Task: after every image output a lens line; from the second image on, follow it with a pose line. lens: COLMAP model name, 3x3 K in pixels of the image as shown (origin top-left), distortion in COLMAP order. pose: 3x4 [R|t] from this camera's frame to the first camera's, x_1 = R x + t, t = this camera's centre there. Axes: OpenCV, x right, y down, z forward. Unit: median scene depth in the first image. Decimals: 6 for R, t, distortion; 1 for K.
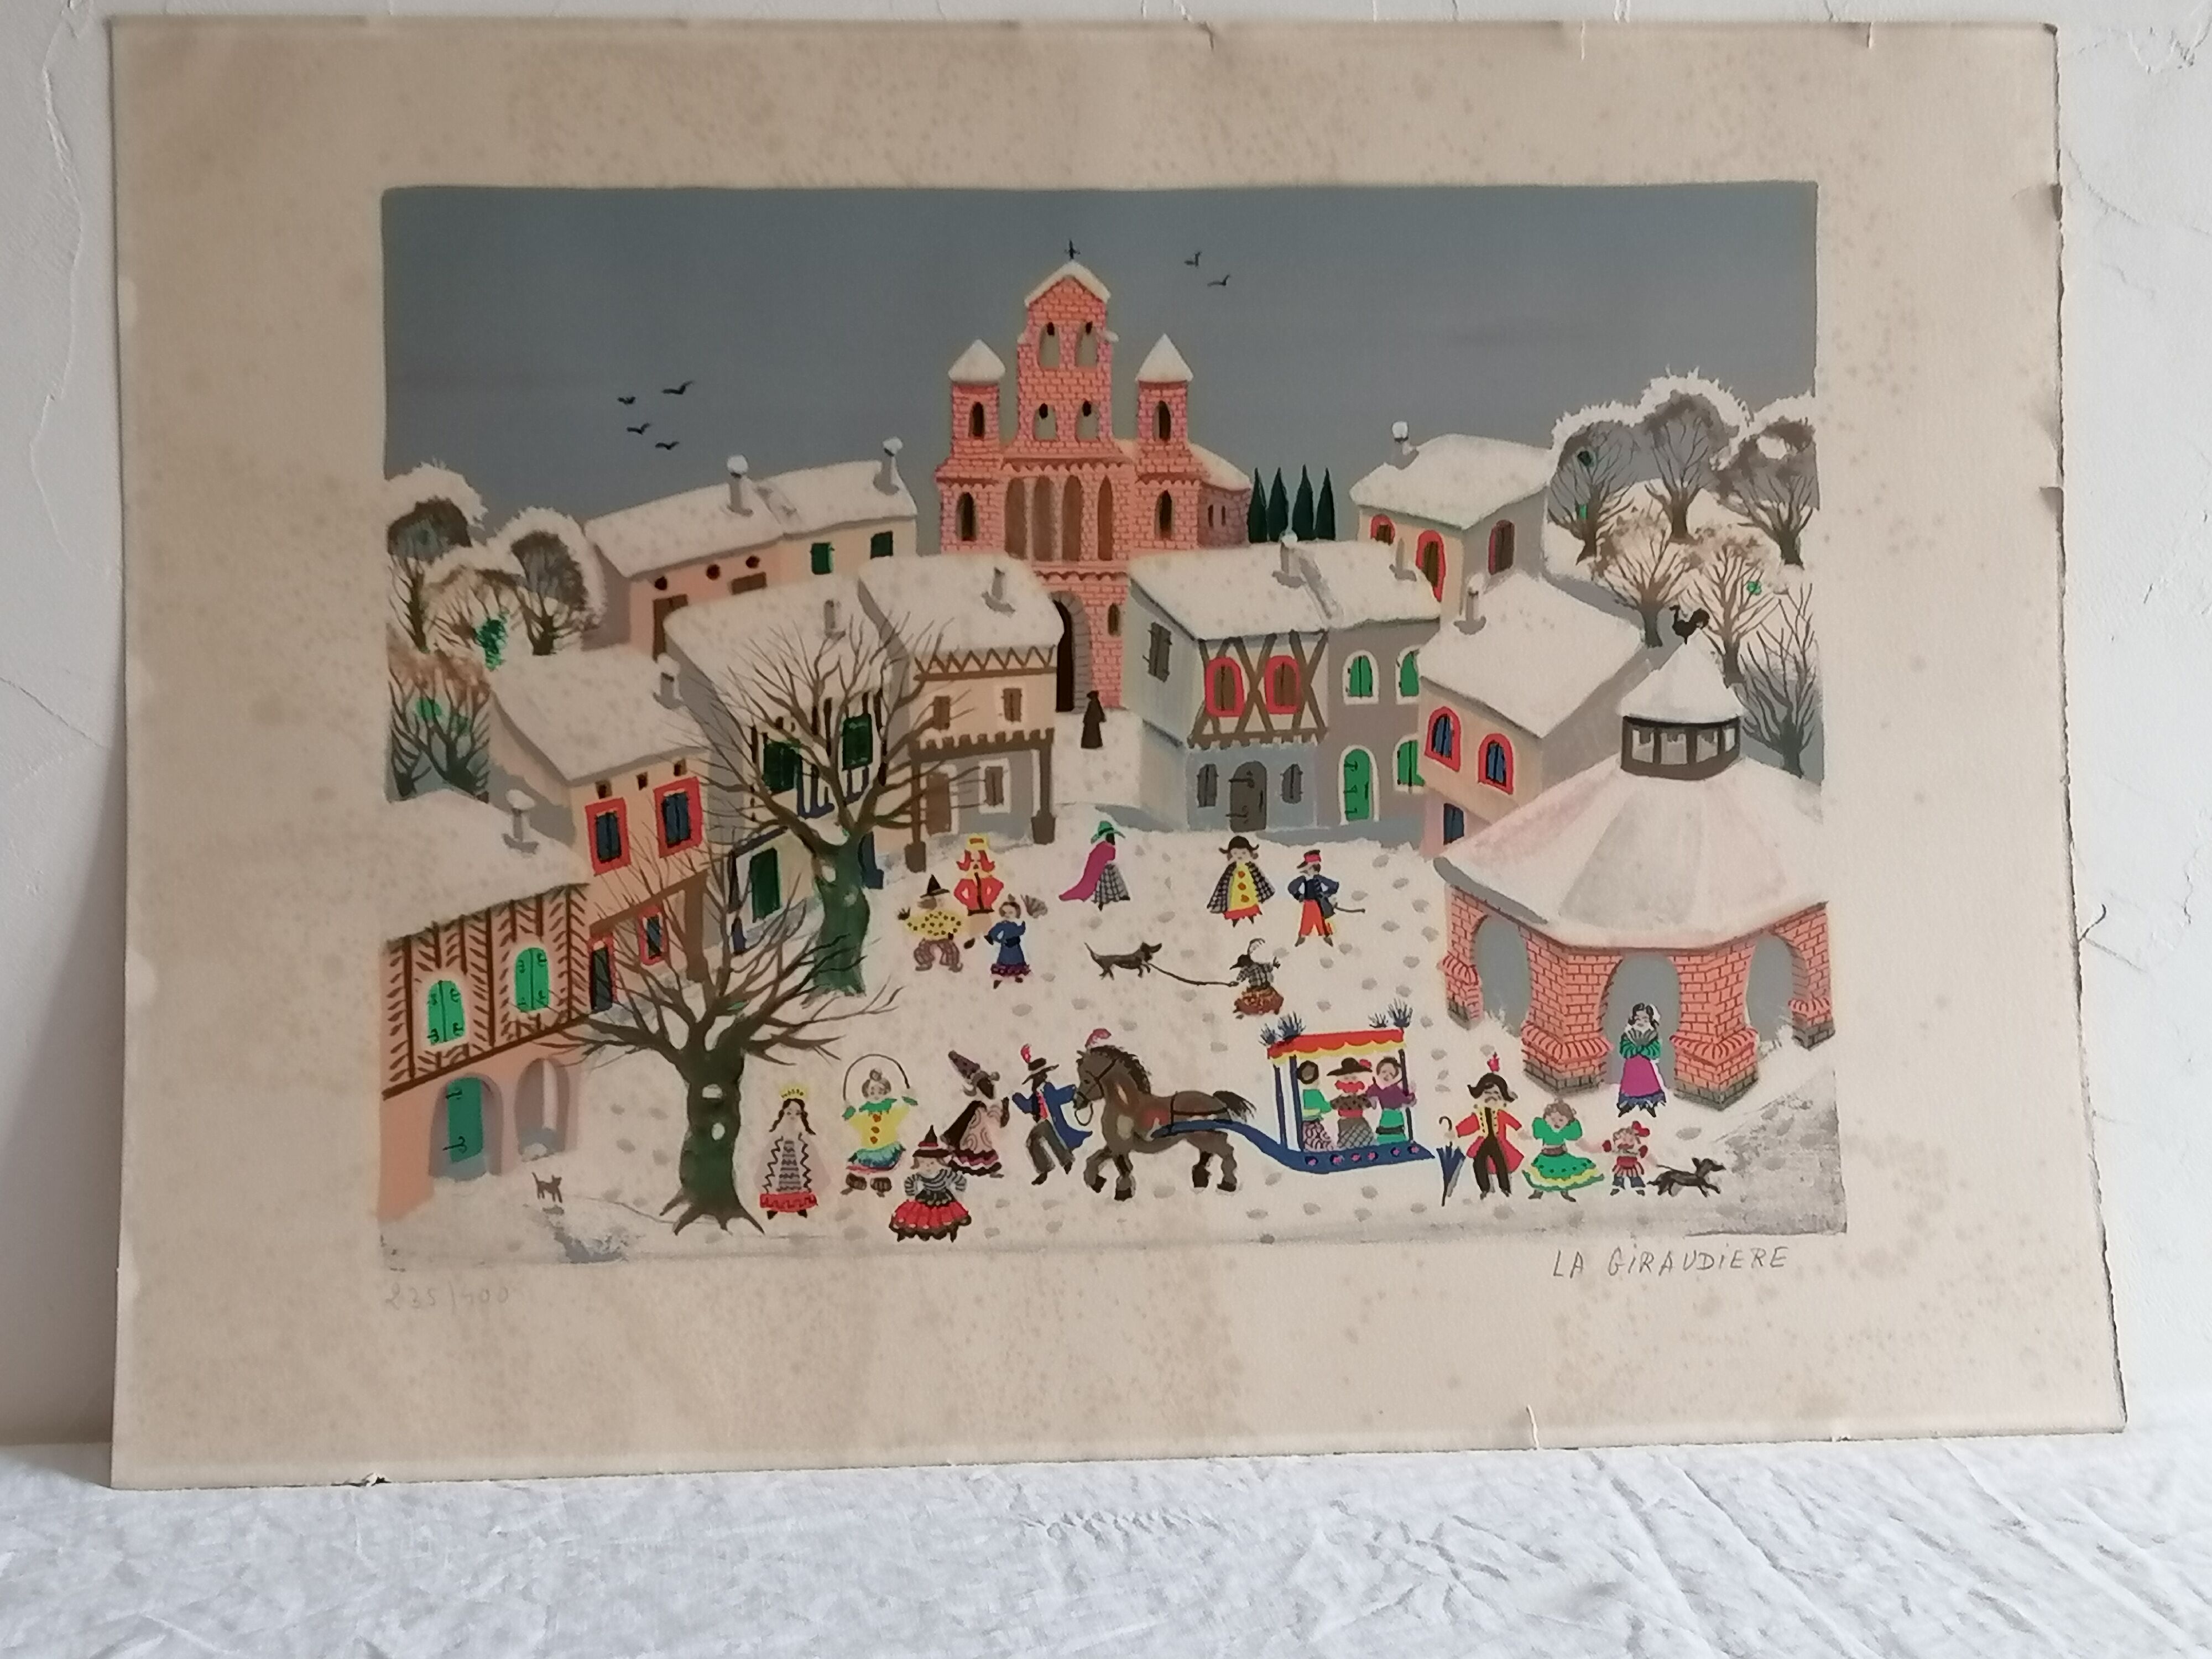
lens RADIAL K [[3397.5, 0, 1211.5], [0, 3397.5, 835.3], [0, 0, 1]] dist [0.171872, -0.831138]
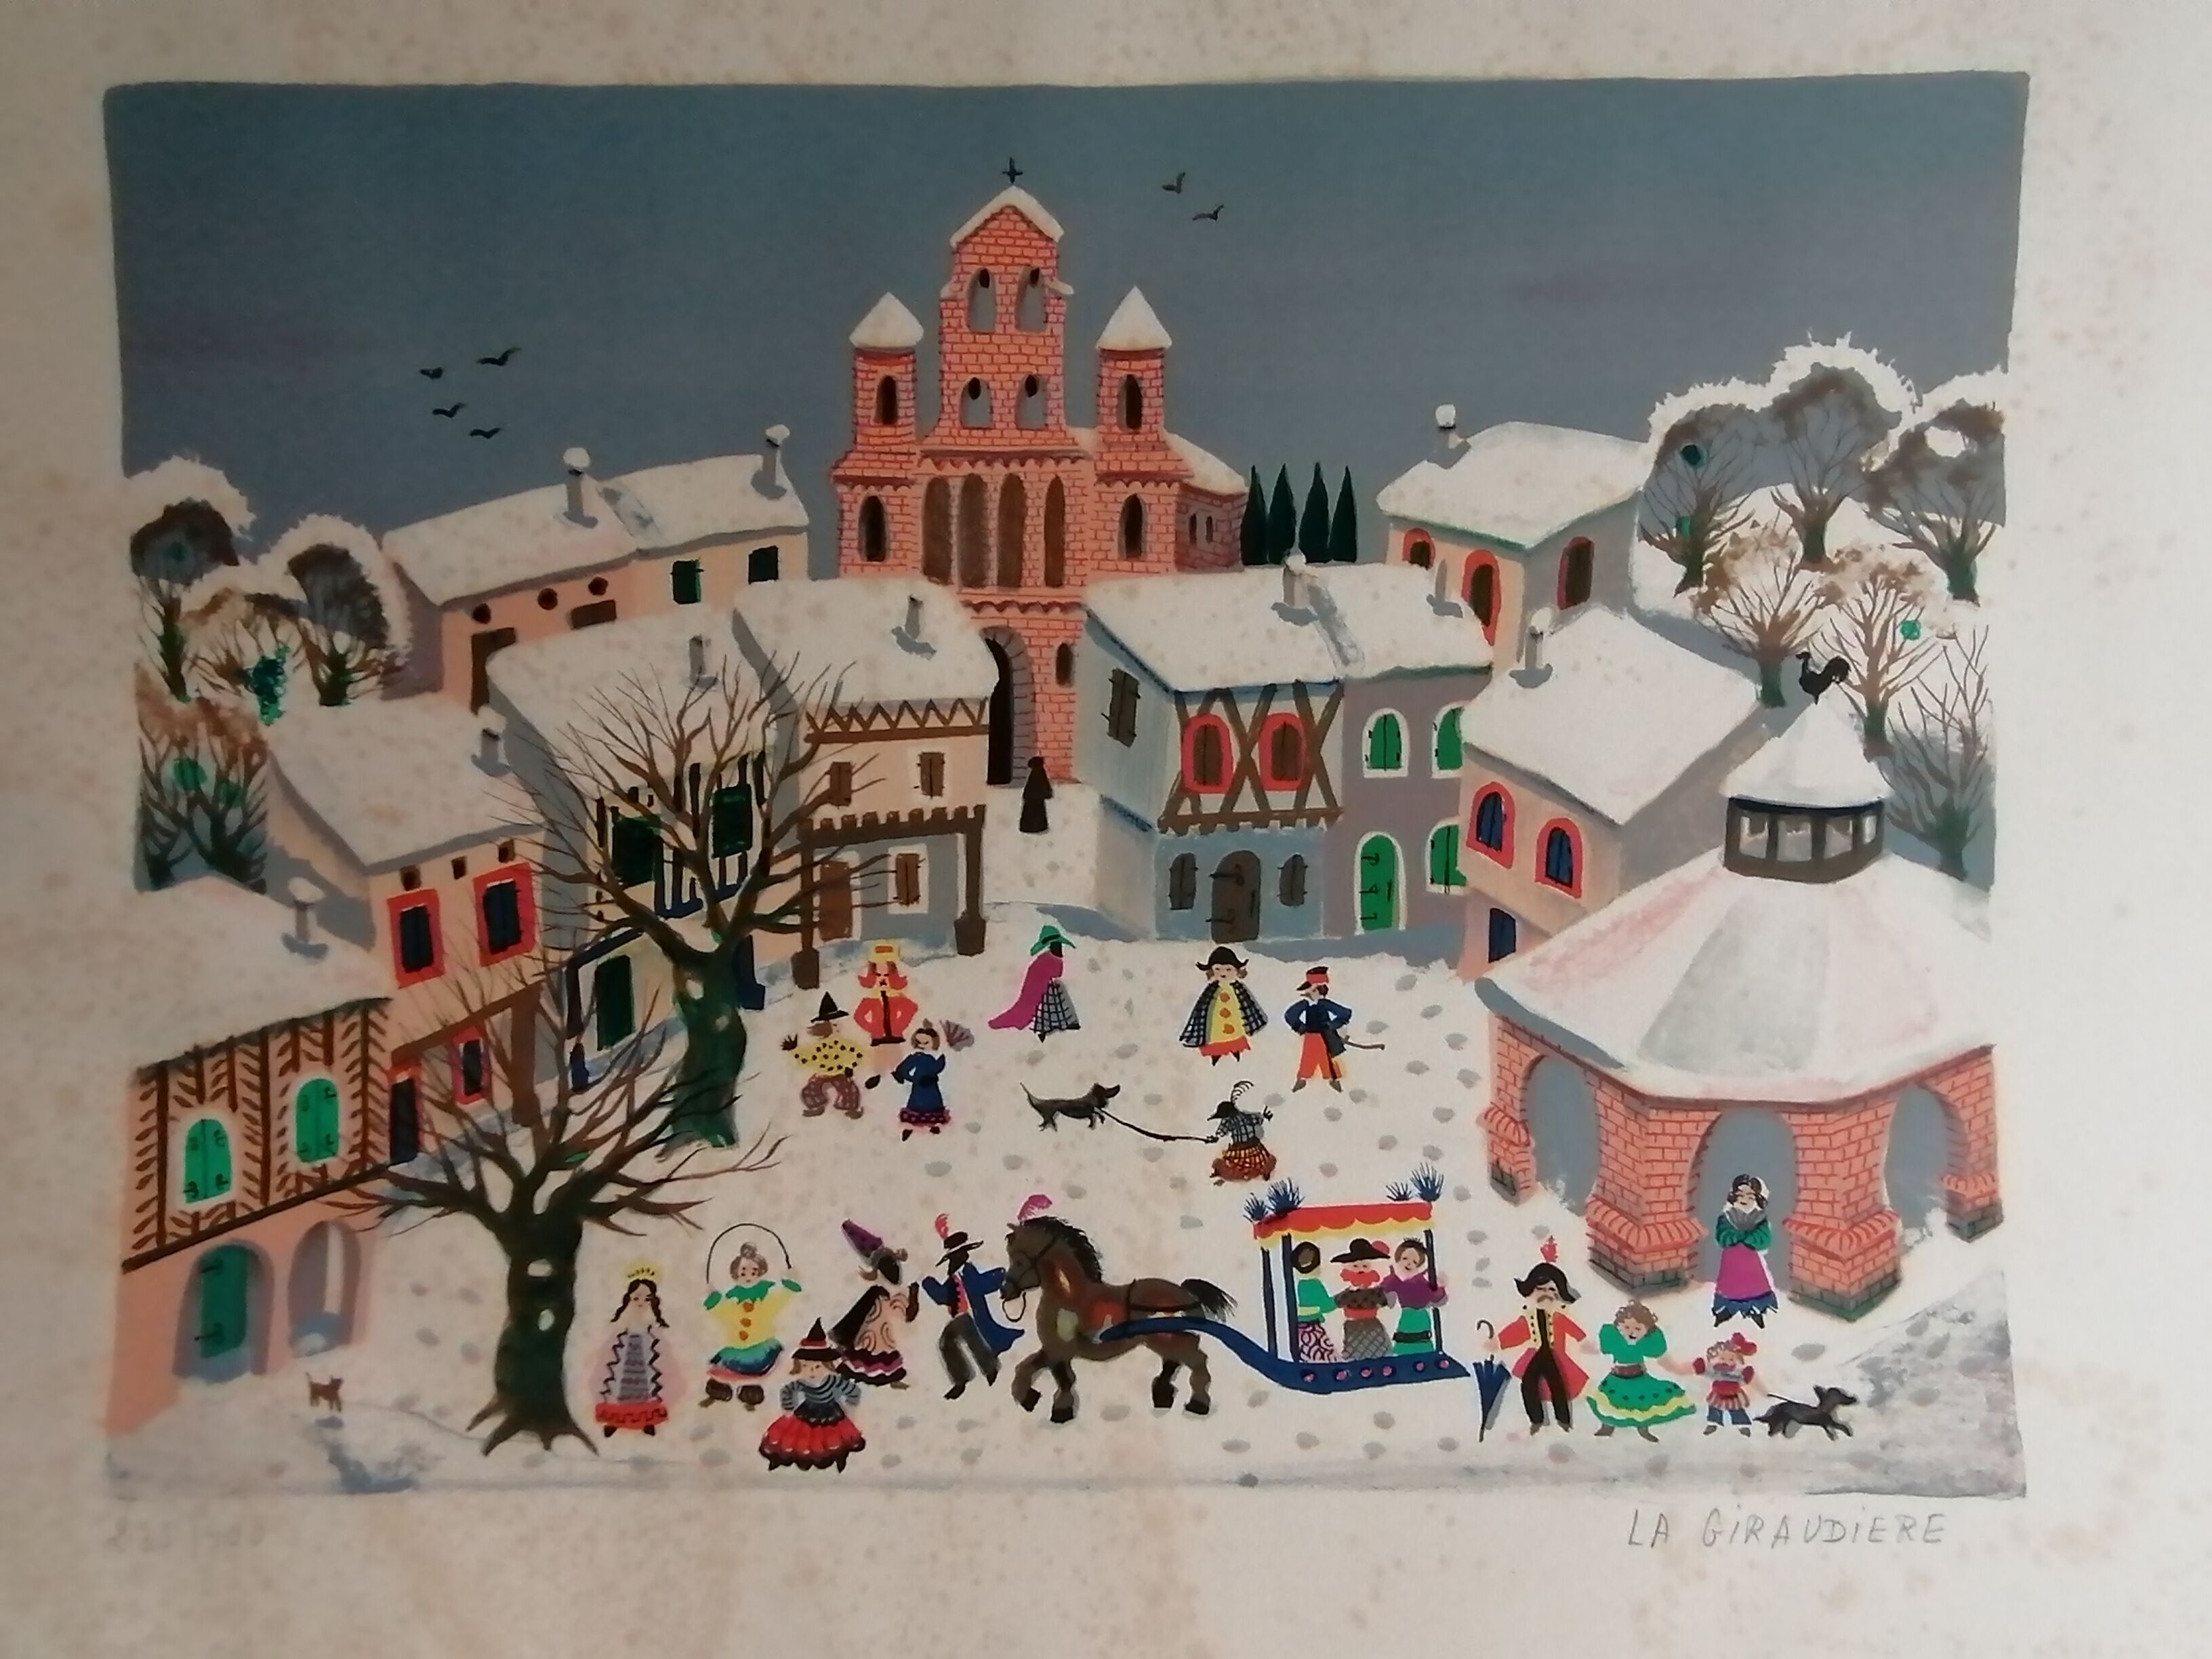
lens RADIAL K [[1610.4, 0, 1113.9], [0, 1610.4, 887.0], [0, 0, 1]] dist [0.005925, 0.002402]
pose [[0.996789, 0.018172, -0.077980, 0.011854], [-0.013103, 0.997798, 0.065025, -0.037391], [0.078990, -0.063795, 0.994832, 0.639896]]
